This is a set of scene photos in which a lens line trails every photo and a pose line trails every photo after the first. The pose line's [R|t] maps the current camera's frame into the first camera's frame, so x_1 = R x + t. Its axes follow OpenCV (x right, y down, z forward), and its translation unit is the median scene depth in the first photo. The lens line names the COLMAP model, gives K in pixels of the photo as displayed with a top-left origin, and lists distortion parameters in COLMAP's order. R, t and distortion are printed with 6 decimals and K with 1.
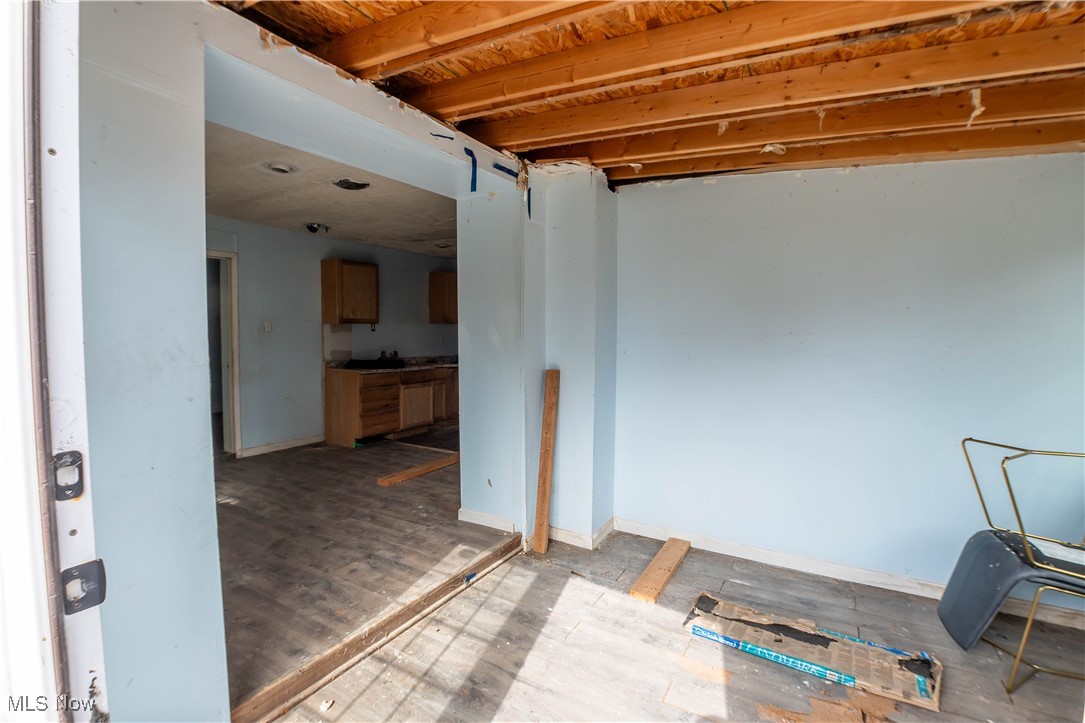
lens RADIAL K [[491.9, 0, 539.0], [0, 491.9, 360.2], [0, 0, 1]] dist [-0.034068, 0.000821]
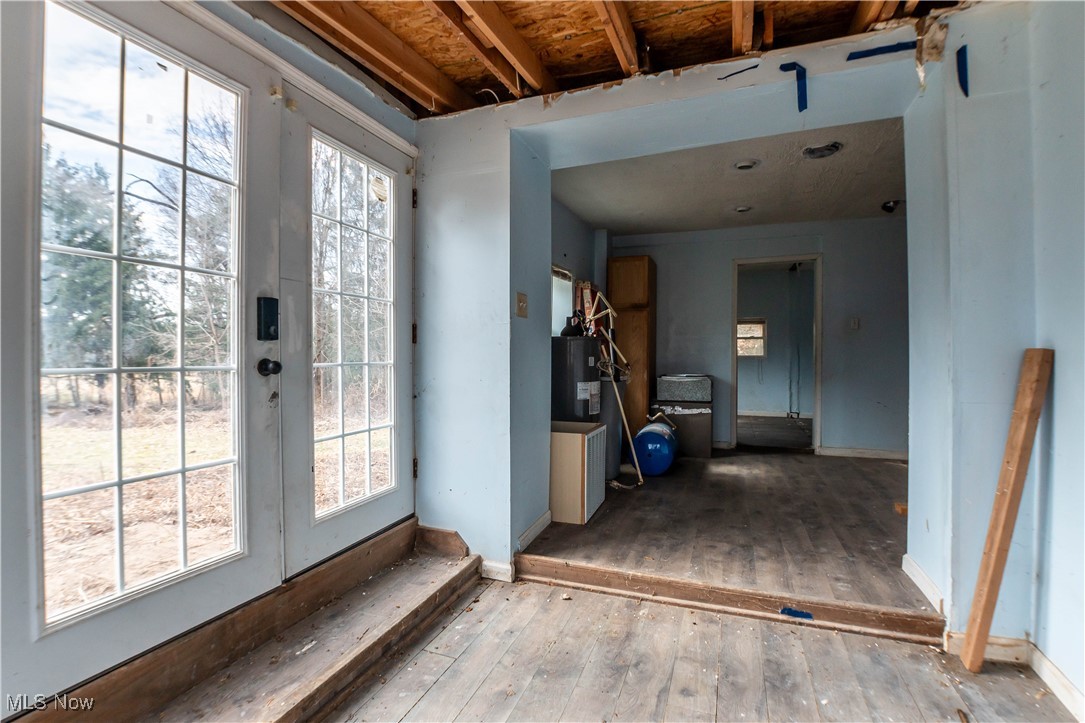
lens RADIAL K [[491.9, 0, 539.0], [0, 491.9, 360.2], [0, 0, 1]] dist [-0.034068, 0.000821]
pose [[0.169751, 0.003873, -0.985479, 0.342901], [-0.052372, 0.998615, -0.005096, 0.048633], [0.984094, 0.052477, 0.169719, 0.295305]]
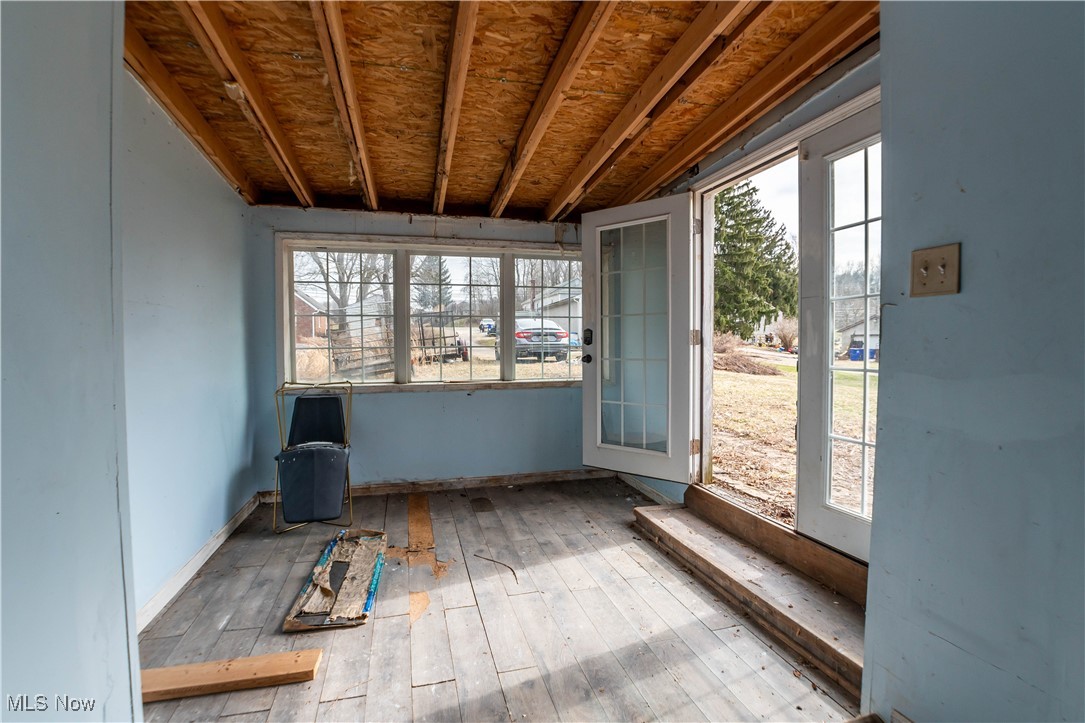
lens RADIAL K [[491.9, 0, 539.0], [0, 491.9, 360.2], [0, 0, 1]] dist [-0.034068, 0.000821]
pose [[-0.725080, -0.024293, 0.688236, -0.305415], [0.038801, 0.996349, 0.076047, 0.000769], [-0.687570, 0.081844, -0.721491, 0.763935]]
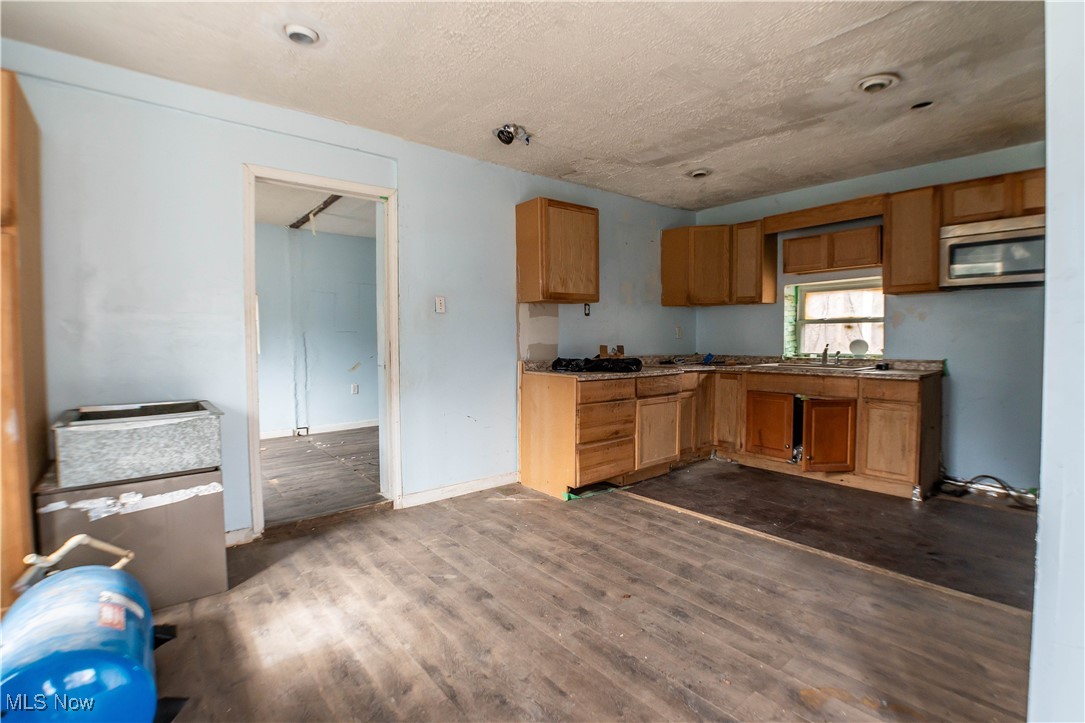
lens RADIAL K [[491.9, 0, 539.0], [0, 491.9, 360.2], [0, 0, 1]] dist [-0.034068, 0.000821]
pose [[0.940941, 0.001646, -0.338567, -0.268820], [-0.004854, 0.999951, -0.008629, 0.011035], [0.338536, 0.009762, 0.940903, 0.543898]]
